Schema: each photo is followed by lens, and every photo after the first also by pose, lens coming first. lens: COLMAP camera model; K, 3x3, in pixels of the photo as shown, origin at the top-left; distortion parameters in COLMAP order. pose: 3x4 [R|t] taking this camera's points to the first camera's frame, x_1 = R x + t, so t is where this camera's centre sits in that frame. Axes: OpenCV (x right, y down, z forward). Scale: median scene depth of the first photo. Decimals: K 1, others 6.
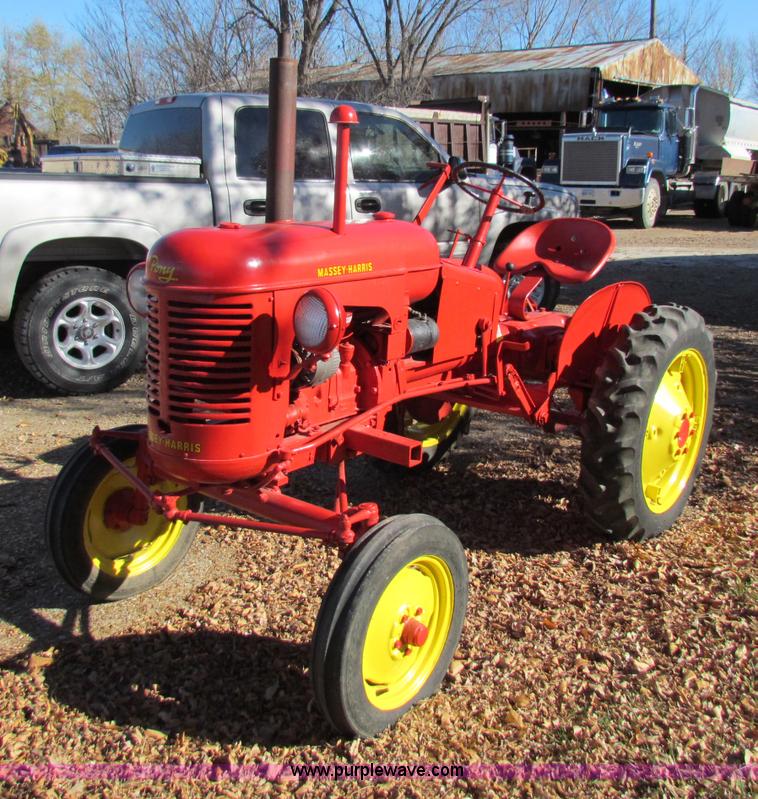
lens RADIAL K [[919.0, 0, 387.3], [0, 919.0, 393.2], [0, 0, 1]] dist [-0.002785, 0.000000]
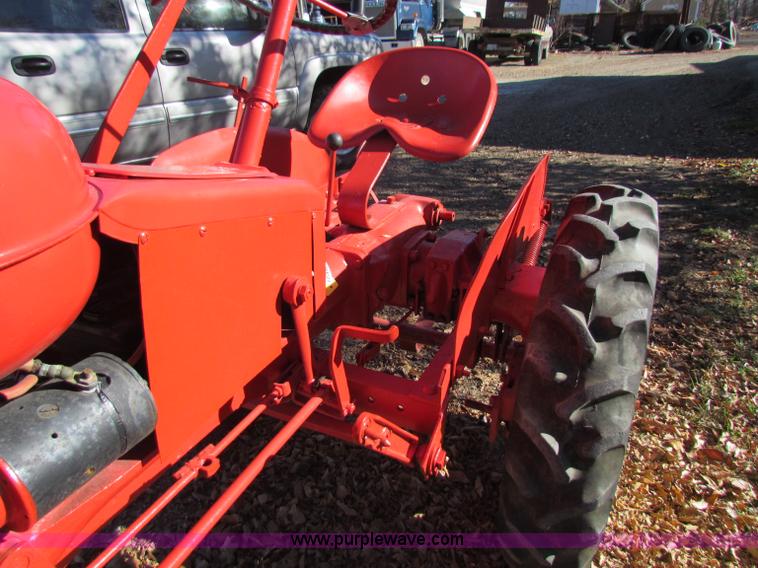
lens RADIAL K [[533.5, 0, 379.8], [0, 533.5, 286.0], [0, 0, 1]] dist [-0.020449, 0.009322]
pose [[0.972800, -0.135402, 0.187954, 0.099197], [0.095770, 0.973876, 0.205898, -0.130882], [-0.210922, -0.182298, 0.960354, 0.756834]]
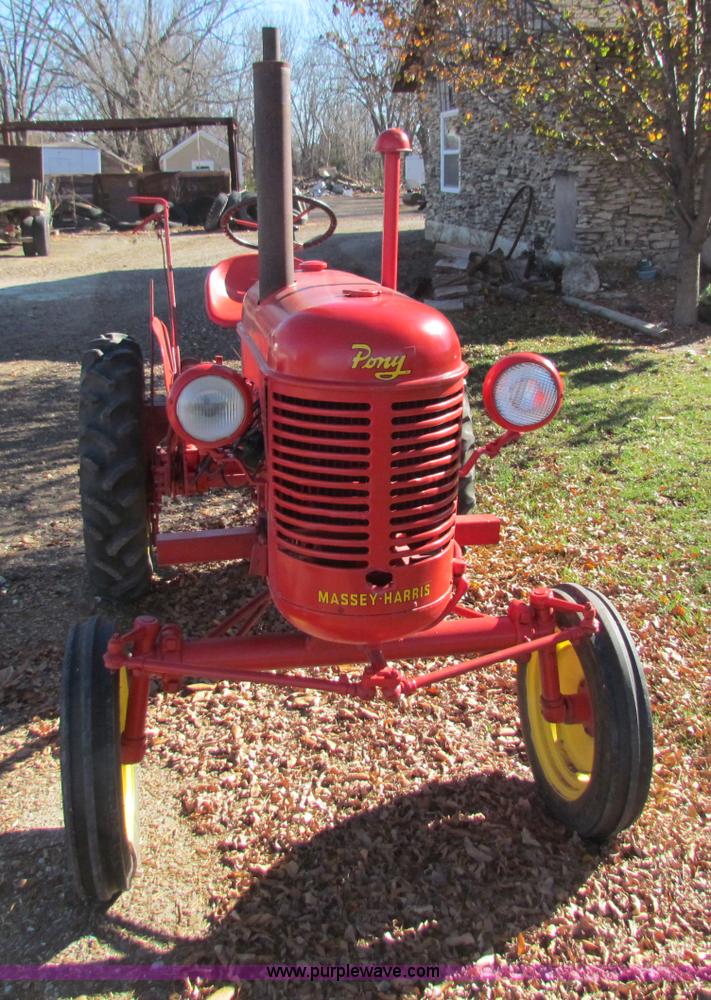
lens RADIAL K [[1020.1, 0, 352.1], [0, 1020.1, 500.8], [0, 0, 1]] dist [0.035511, 0.000000]
pose [[0.660216, -0.253963, 0.706837, -0.596091], [0.214255, 0.965677, 0.146840, -0.106802], [-0.719868, 0.054498, 0.691968, 0.333911]]
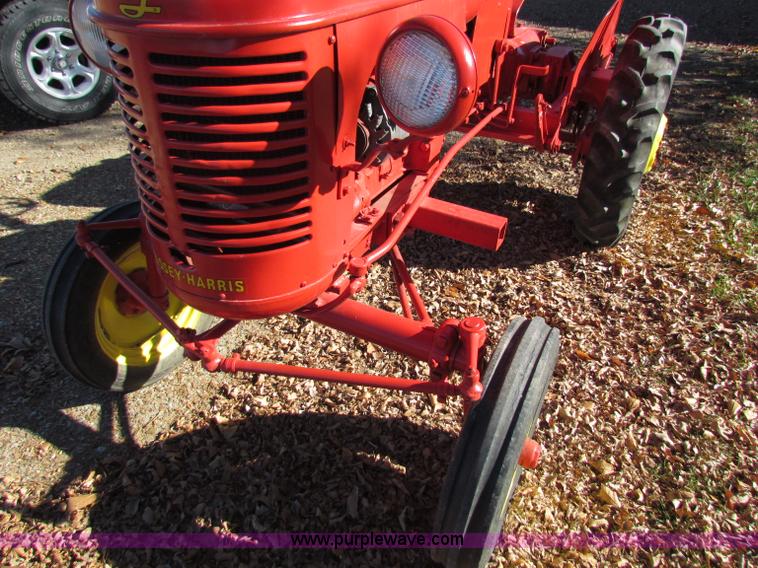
lens RADIAL K [[533.5, 0, 385.2], [0, 533.5, 283.2], [0, 0, 1]] dist [-0.020449, 0.009322]
pose [[0.983988, -0.111482, 0.139068, -0.112841], [0.053255, 0.928494, 0.367508, -0.058100], [-0.170095, -0.354217, 0.919564, 0.452628]]
